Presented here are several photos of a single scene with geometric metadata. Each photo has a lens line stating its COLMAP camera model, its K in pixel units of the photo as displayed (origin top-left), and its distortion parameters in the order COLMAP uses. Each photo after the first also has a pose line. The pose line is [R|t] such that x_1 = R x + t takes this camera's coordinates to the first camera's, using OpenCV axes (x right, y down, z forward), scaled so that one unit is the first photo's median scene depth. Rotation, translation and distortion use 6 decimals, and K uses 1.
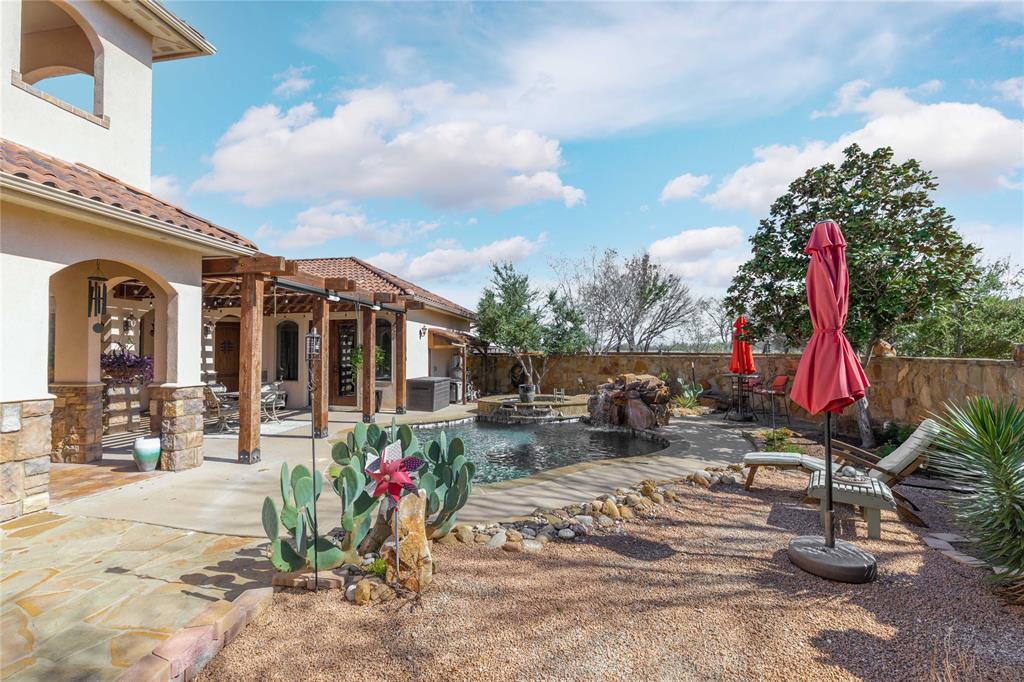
lens RADIAL K [[444.9, 0, 512.0], [0, 444.9, 341.0], [0, 0, 1]] dist [-0.000857, 0.000260]
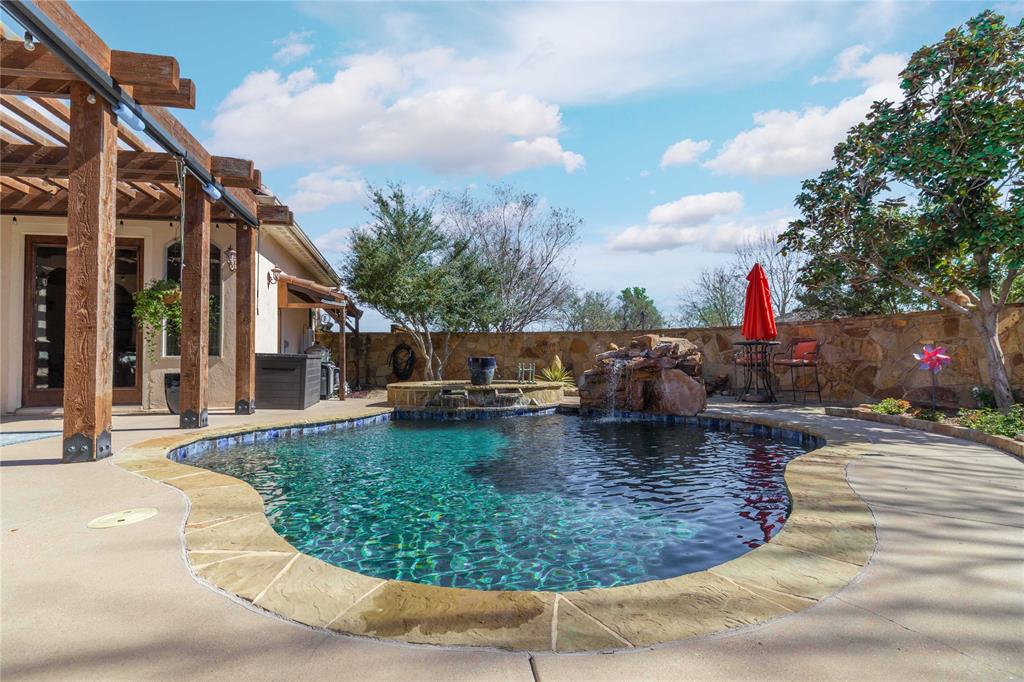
lens RADIAL K [[507.7, 0, 512.0], [0, 507.7, 341.0], [0, 0, 1]] dist [0.003955, 0.000681]
pose [[0.933059, 0.012158, 0.359519, -0.182823], [-0.009362, 0.999911, -0.009515, 0.084674], [-0.359603, 0.005512, 0.933089, 0.334076]]
